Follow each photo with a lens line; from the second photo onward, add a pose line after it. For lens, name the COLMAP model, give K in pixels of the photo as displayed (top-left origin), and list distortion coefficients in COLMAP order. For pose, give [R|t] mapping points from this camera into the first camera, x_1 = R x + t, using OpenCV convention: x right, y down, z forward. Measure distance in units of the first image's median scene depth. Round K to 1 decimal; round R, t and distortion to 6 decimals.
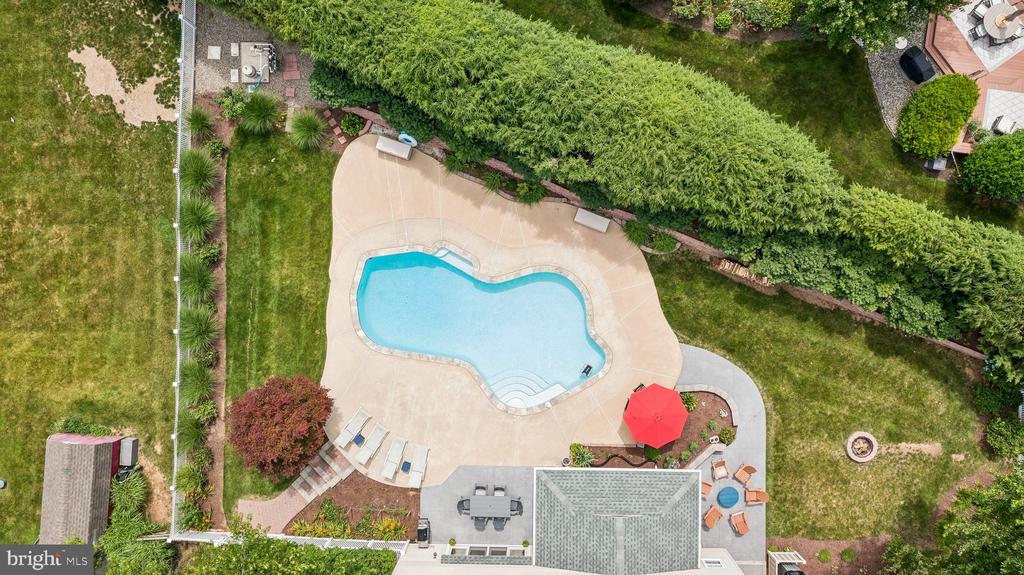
lens RADIAL K [[805.9, 0, 514.0], [0, 805.9, 288.7], [0, 0, 1]] dist [0.003148, -0.002825]
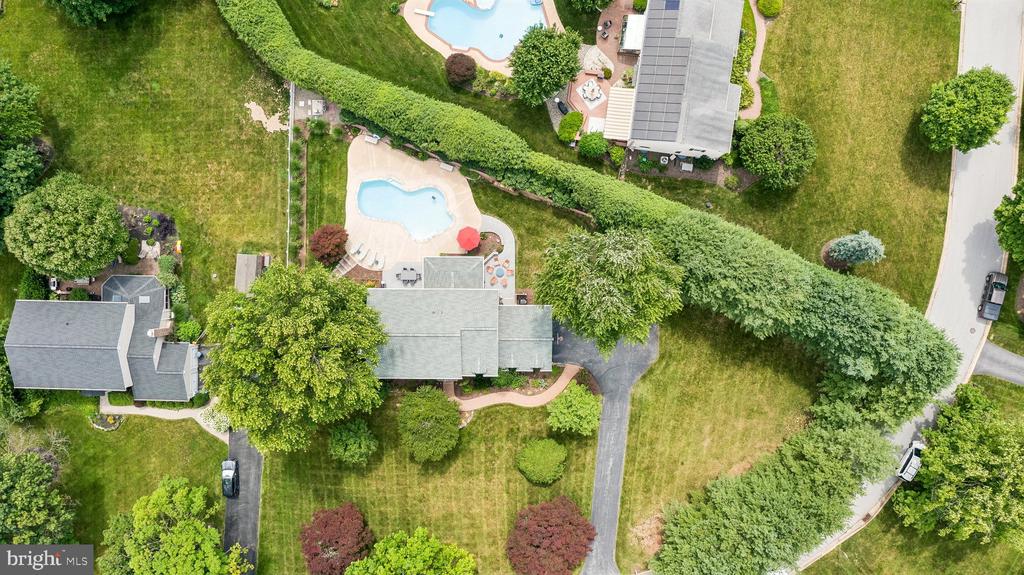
lens RADIAL K [[805.9, 0, 511.6], [0, 805.9, 285.8], [0, 0, 1]] dist [0.003148, -0.002825]
pose [[0.999978, -0.006592, -0.000276, 0.302466], [0.006592, 0.999978, -0.000146, 0.300085], [0.000276, 0.000144, 1.000000, -1.605059]]
